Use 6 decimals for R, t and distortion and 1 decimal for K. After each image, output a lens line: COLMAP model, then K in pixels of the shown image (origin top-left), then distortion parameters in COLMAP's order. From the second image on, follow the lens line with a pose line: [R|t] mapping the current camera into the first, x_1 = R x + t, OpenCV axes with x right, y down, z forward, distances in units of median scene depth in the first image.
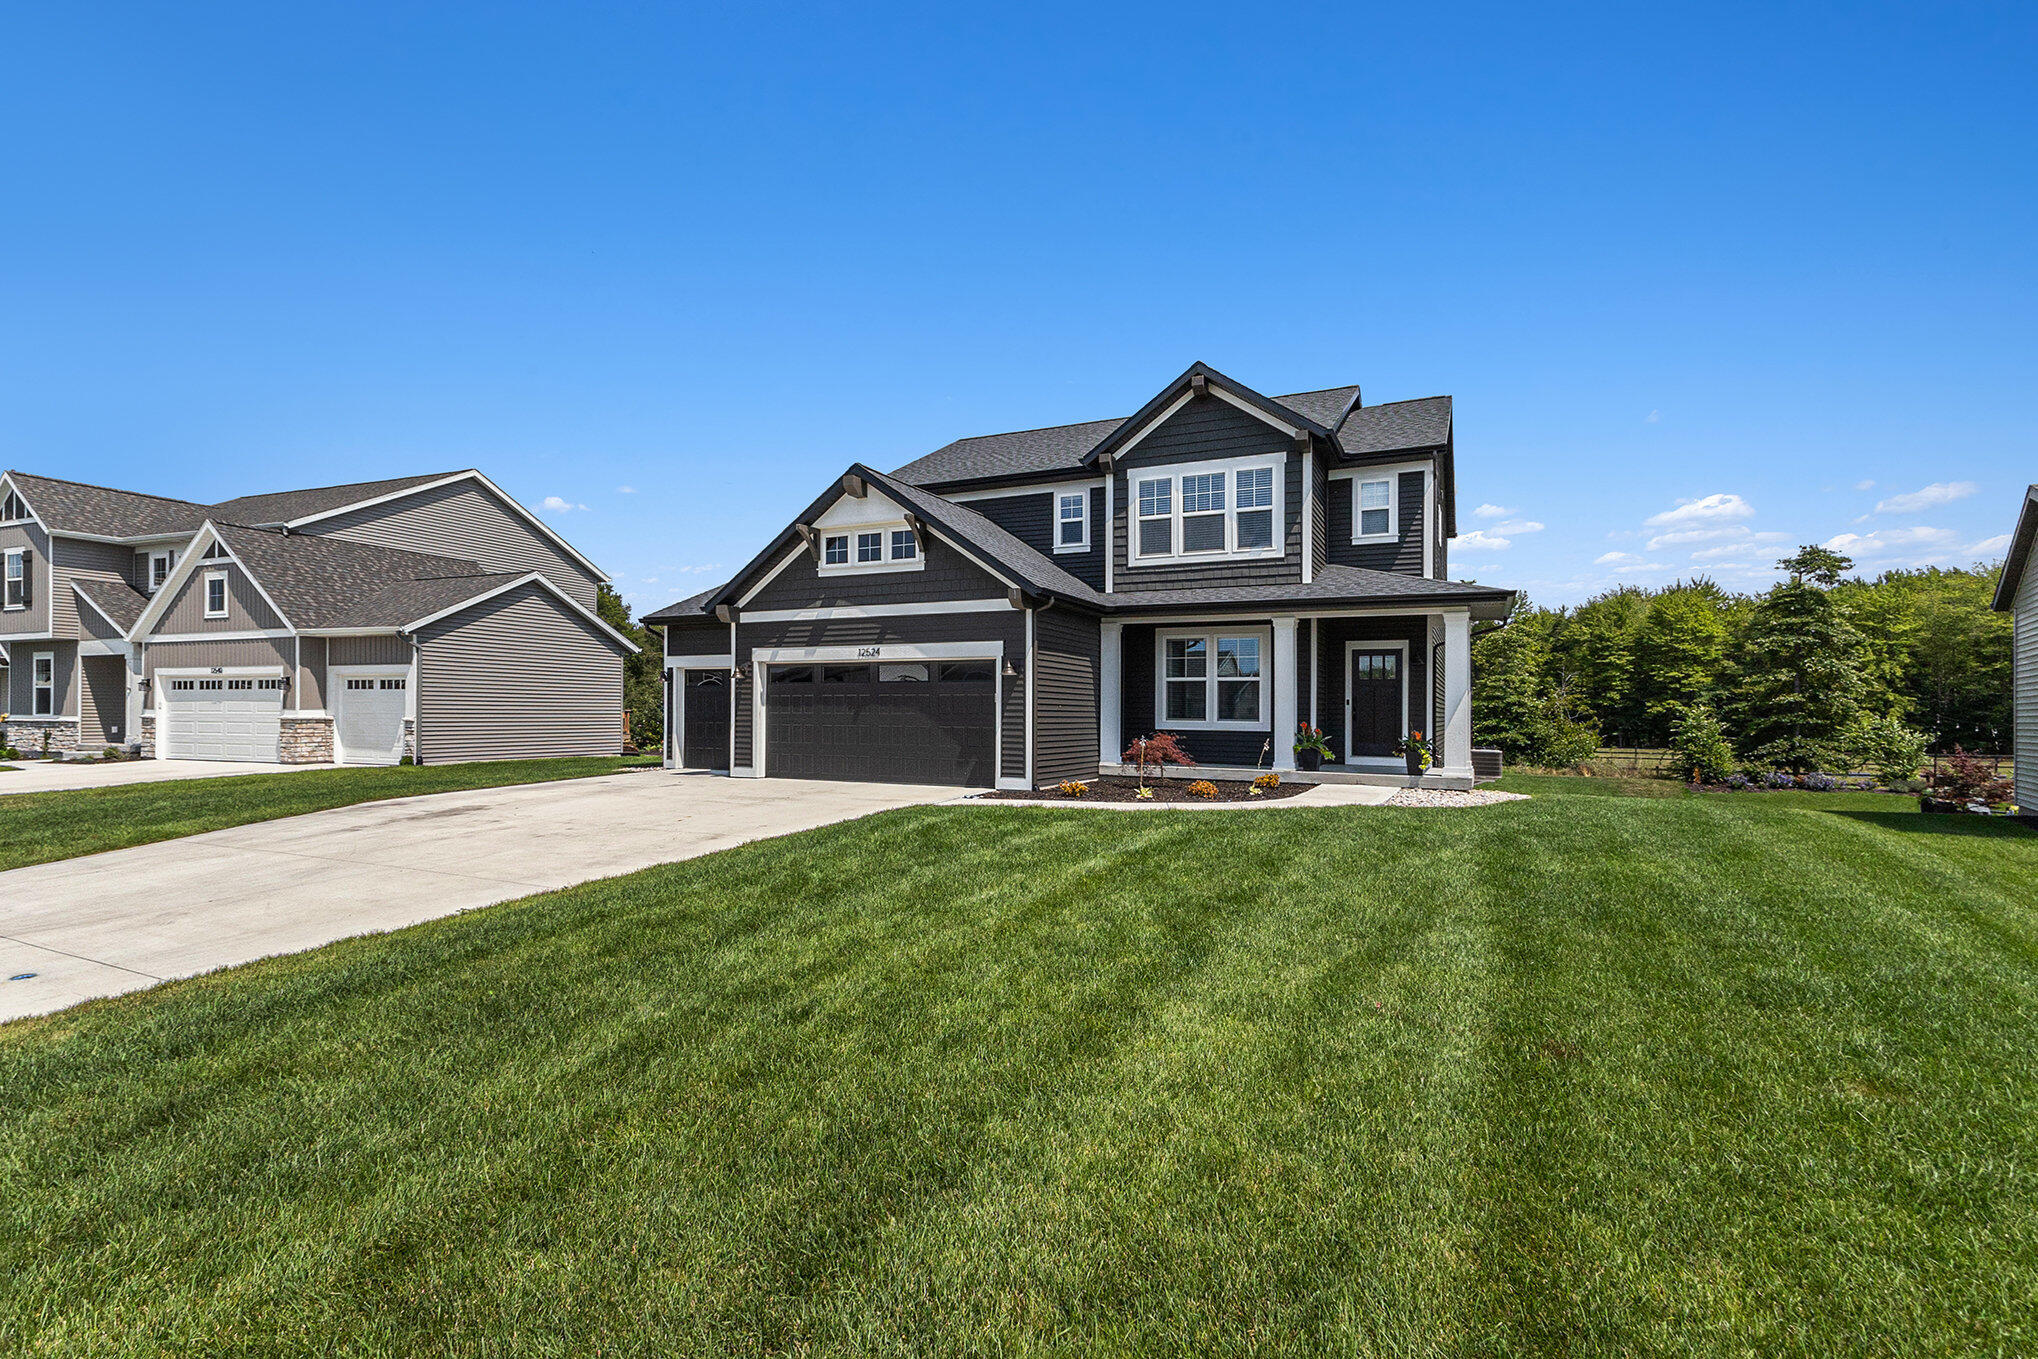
lens RADIAL K [[940.1, 0, 1051.2], [0, 940.1, 715.5], [0, 0, 1]] dist [0.010143, -0.000543]
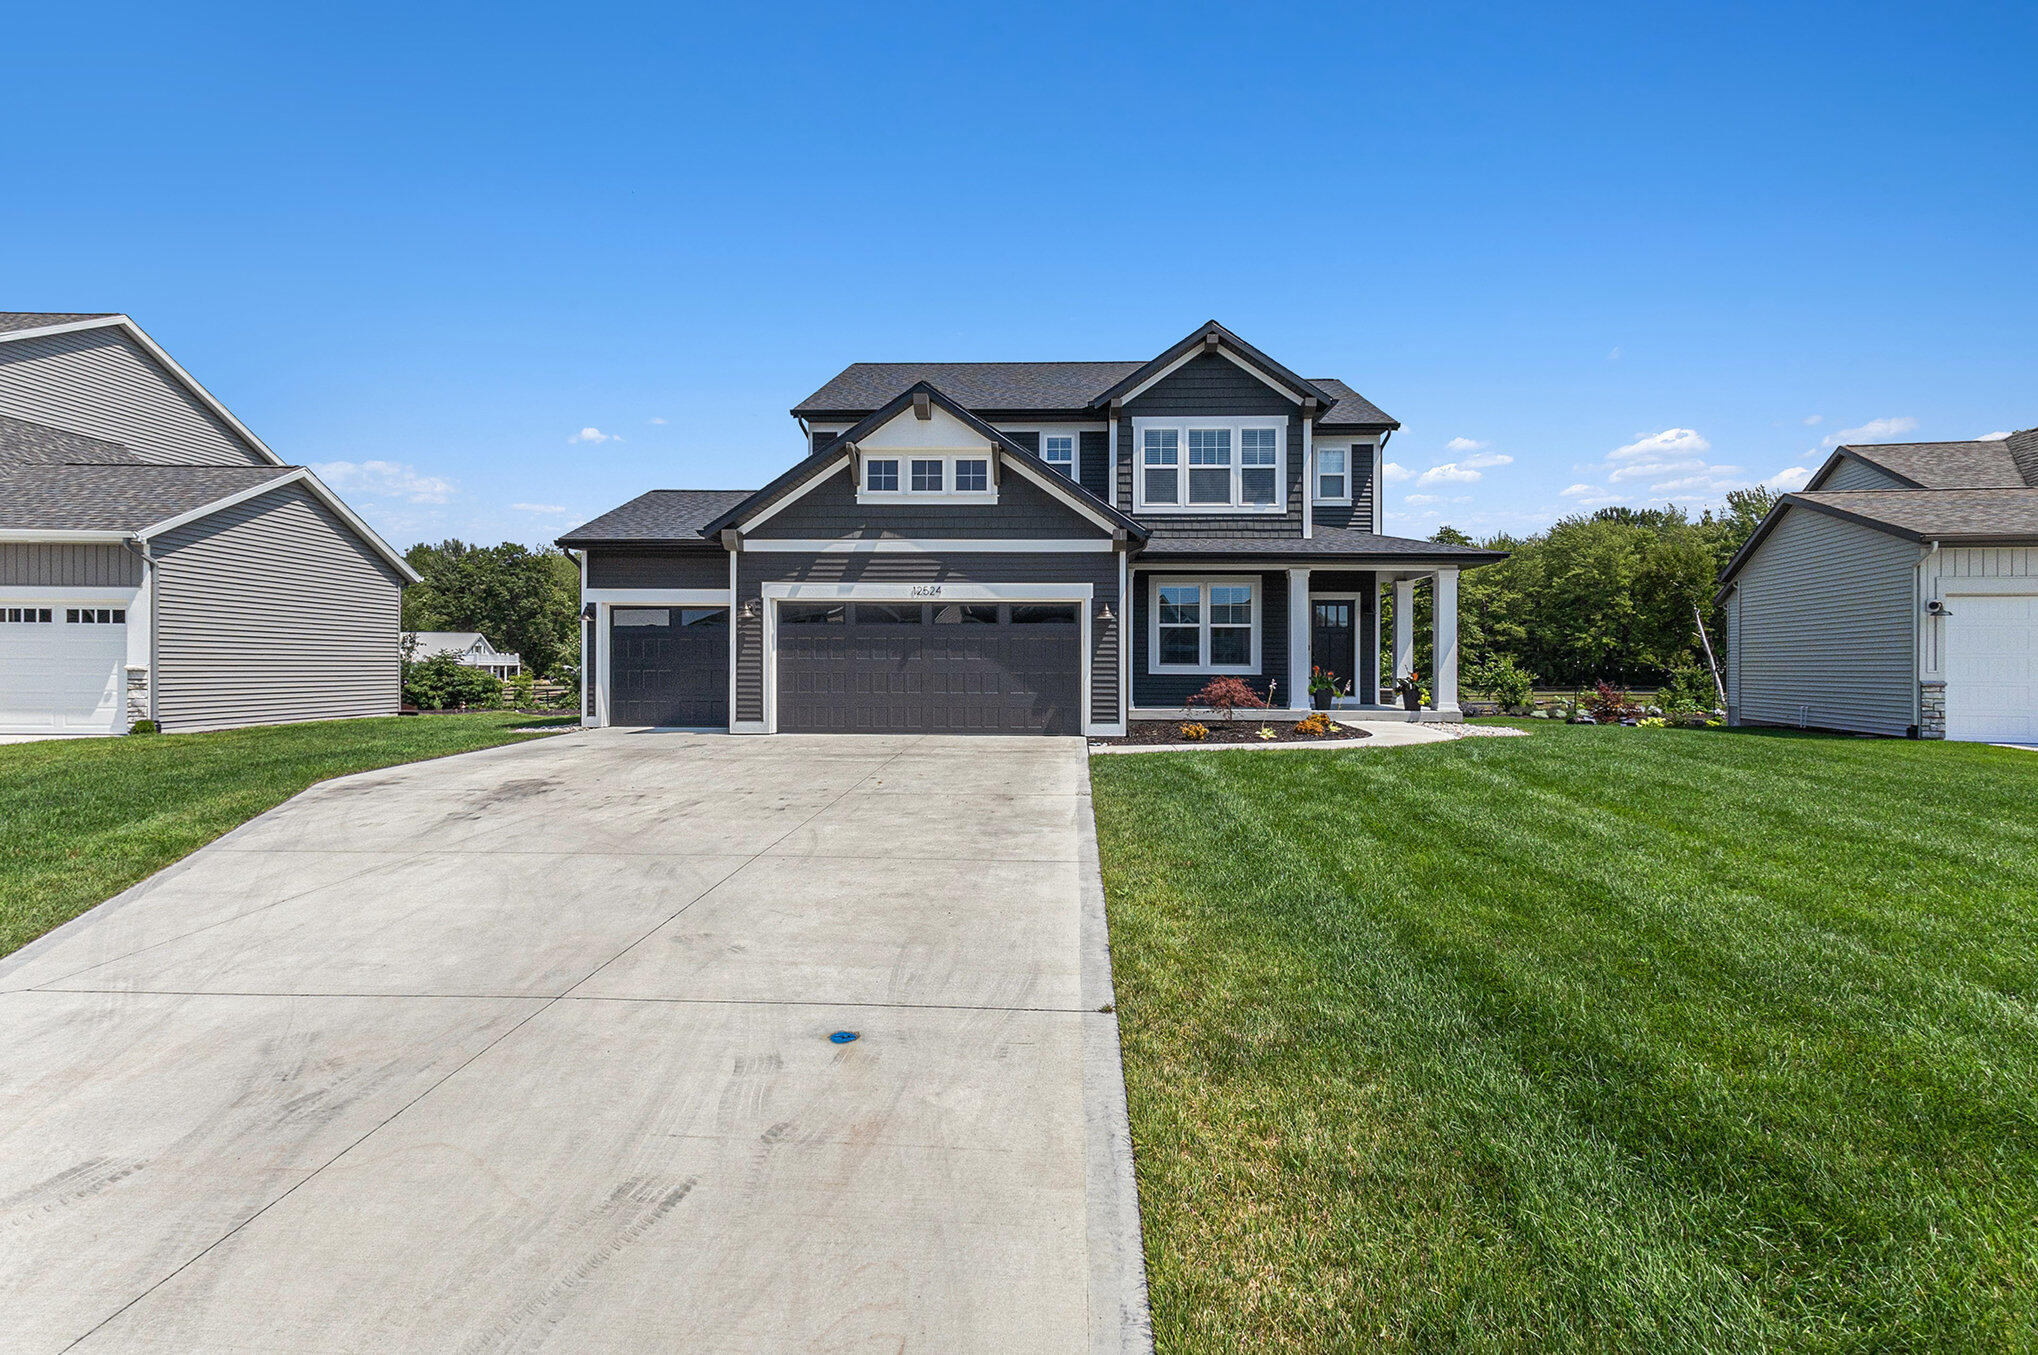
lens RADIAL K [[940.1, 0, 1025.2], [0, 940.1, 666.7], [0, 0, 1]] dist [0.010143, -0.000543]
pose [[0.916722, -0.004193, 0.399503, -0.443828], [0.001873, 0.999979, 0.006198, 0.000507], [-0.399521, -0.004934, 0.916711, 0.123020]]
